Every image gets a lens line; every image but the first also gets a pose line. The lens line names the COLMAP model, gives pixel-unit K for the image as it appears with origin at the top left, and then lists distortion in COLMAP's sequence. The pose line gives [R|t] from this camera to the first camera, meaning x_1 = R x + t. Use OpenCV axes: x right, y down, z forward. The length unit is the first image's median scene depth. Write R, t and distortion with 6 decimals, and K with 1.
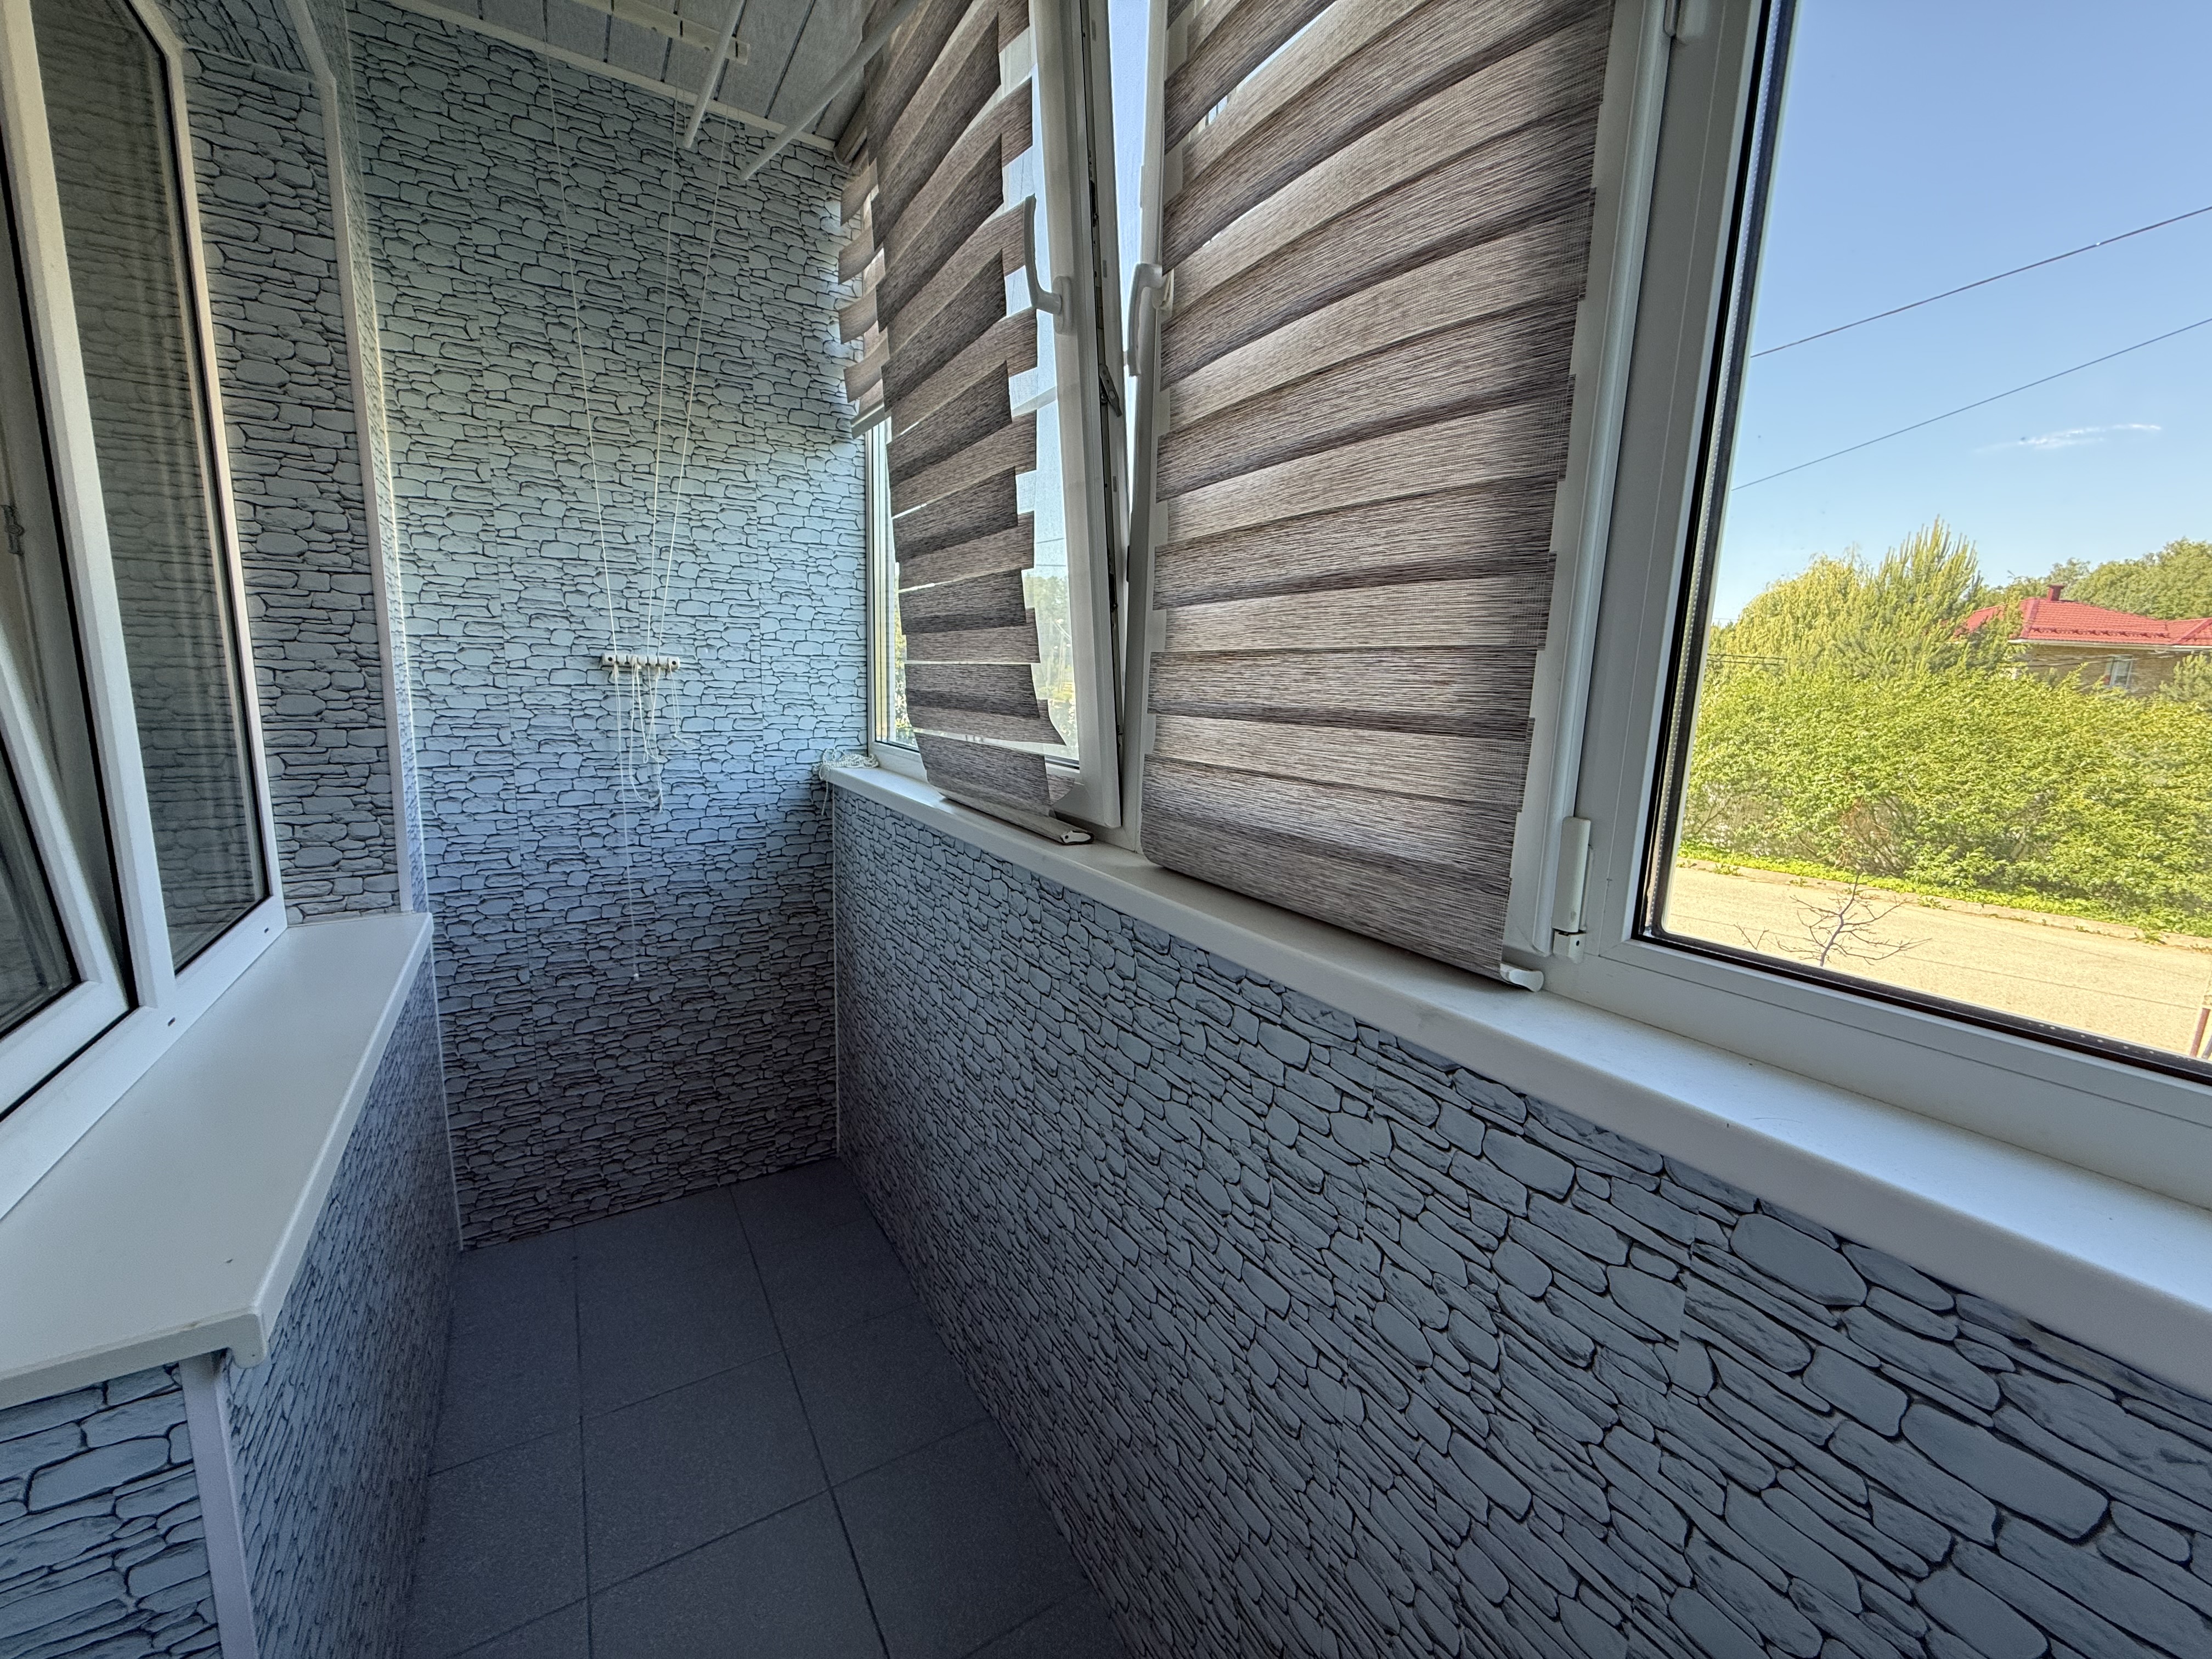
lens RADIAL K [[878.4, 0, 1107.7], [0, 878.4, 827.9], [0, 0, 1]] dist [-0.000629, 0.000073]
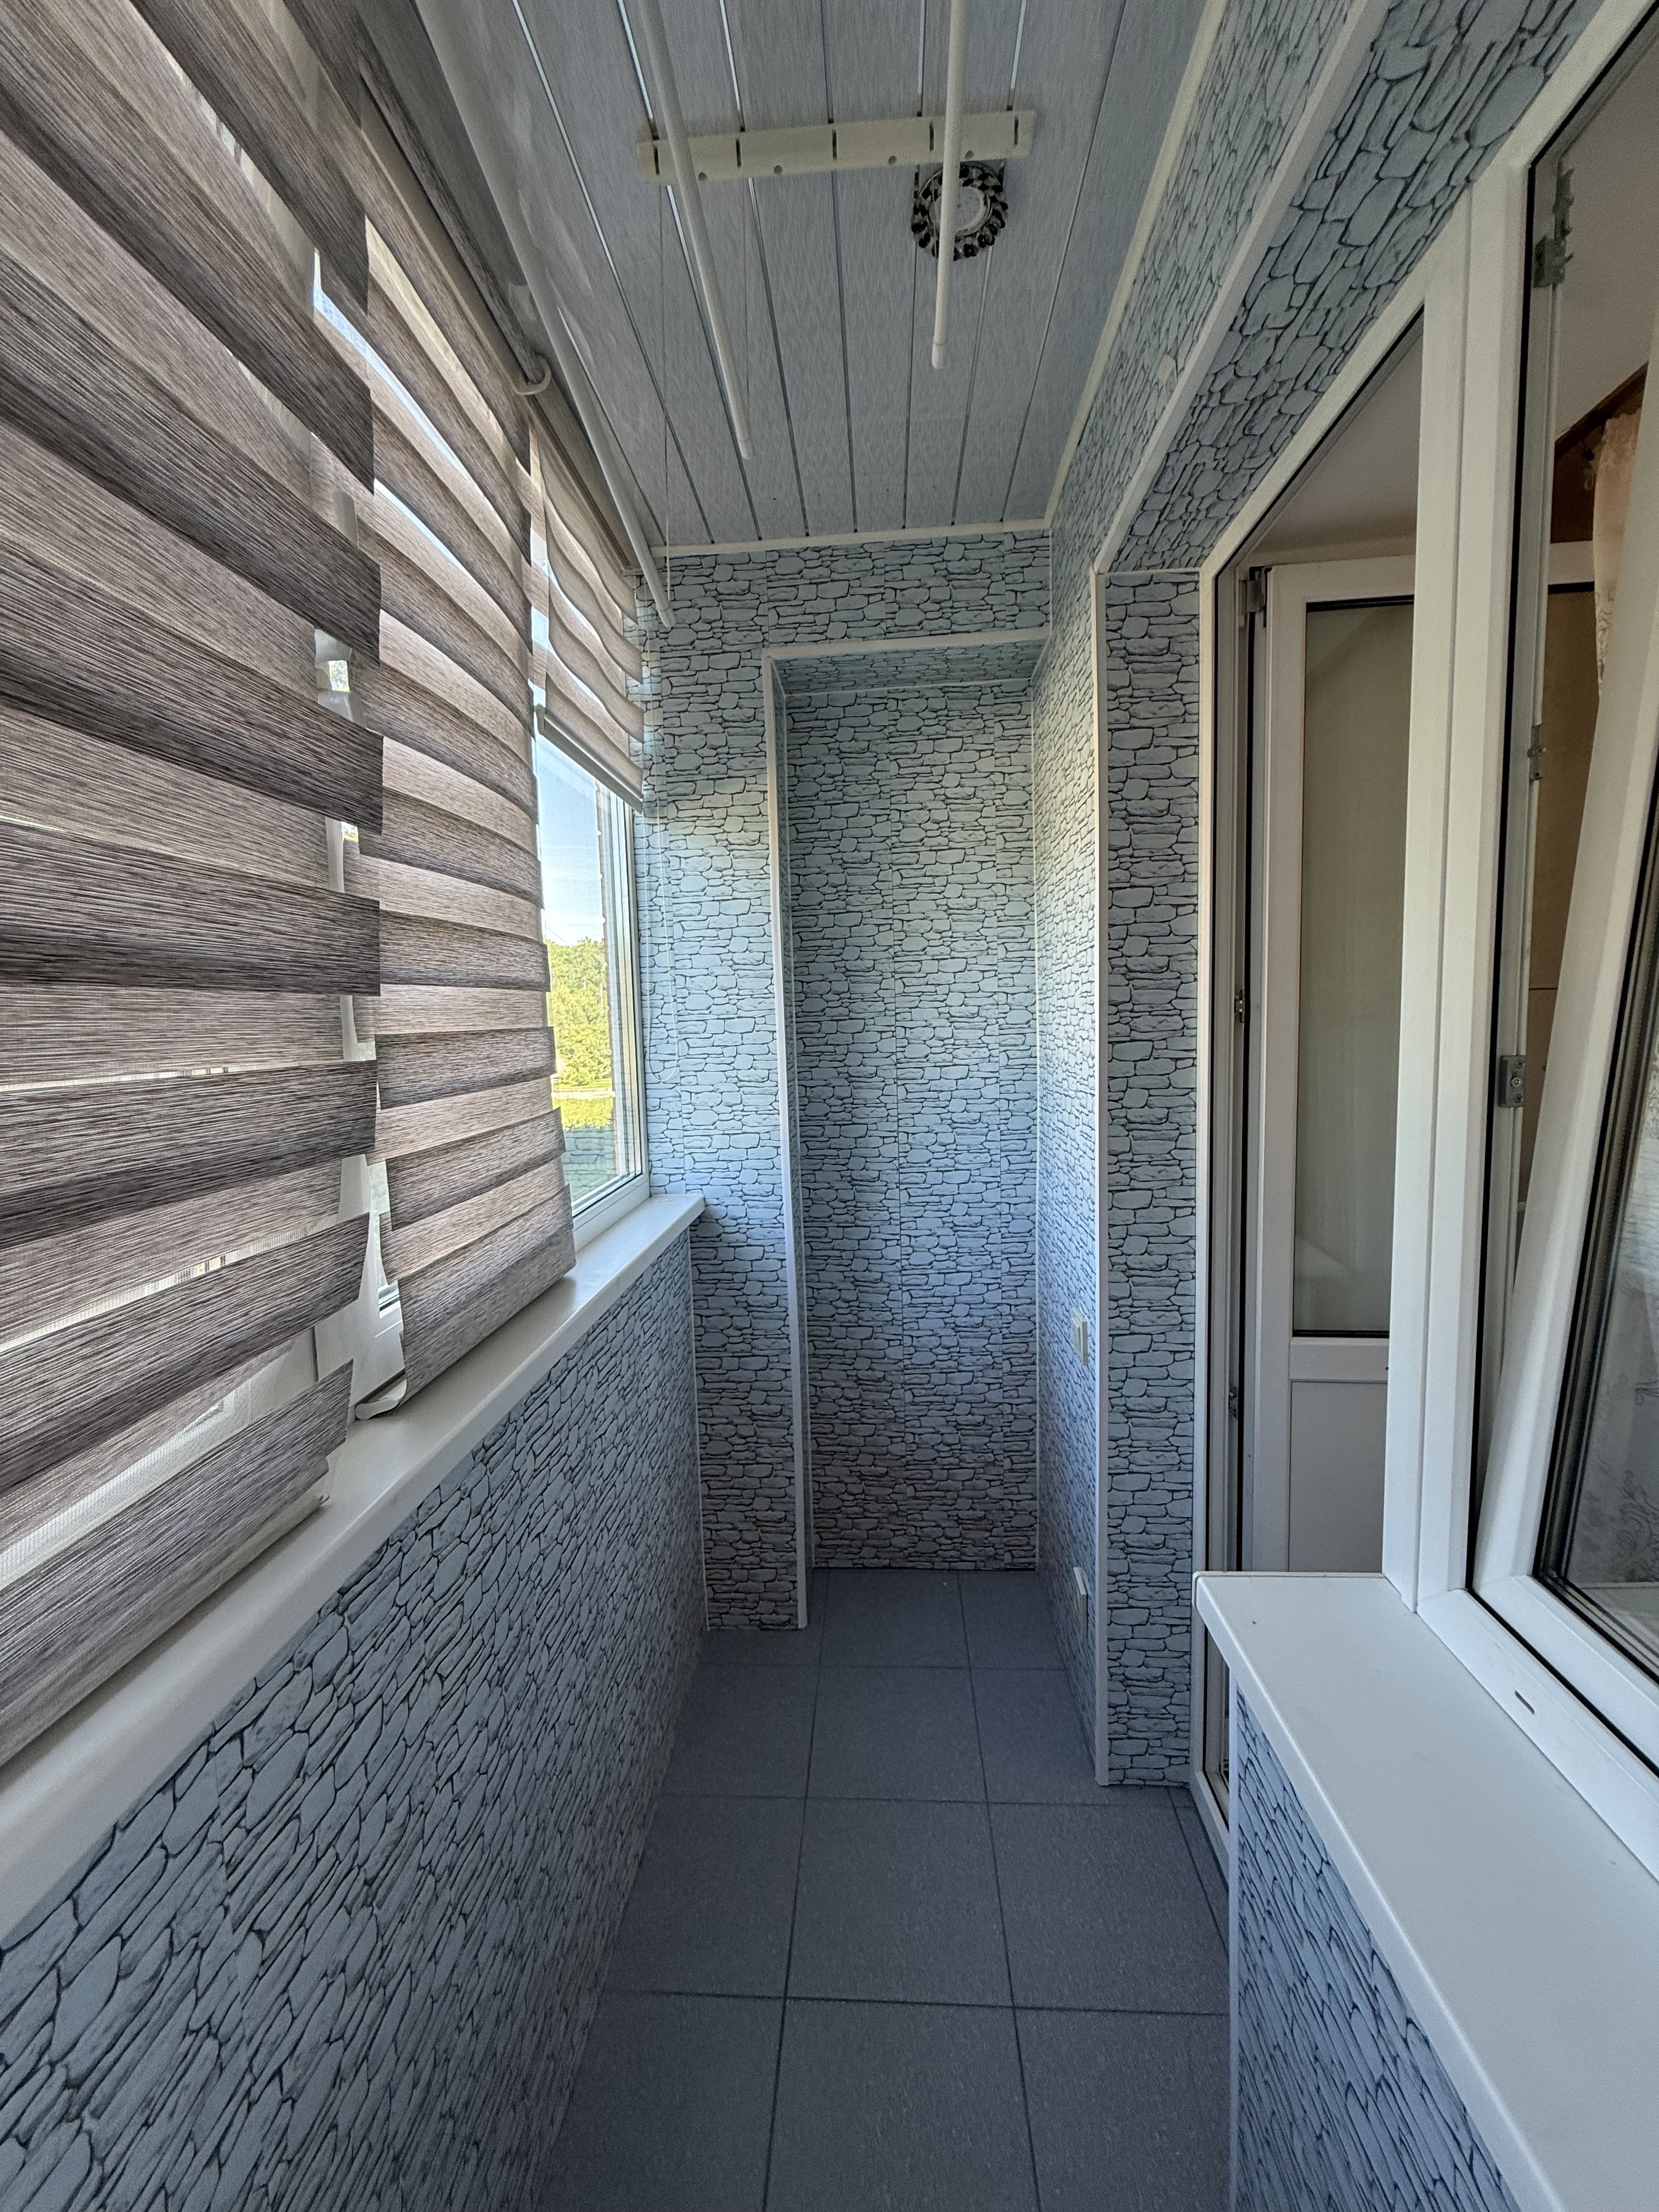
lens RADIAL K [[878.4, 0, 828.1], [0, 878.4, 1105.5], [0, 0, 1]] dist [-0.000629, 0.000073]
pose [[-0.817271, -0.064243, 0.572661, -0.635986], [0.100509, 0.962642, 0.251433, -0.348247], [-0.567420, 0.263047, -0.780282, 1.174742]]
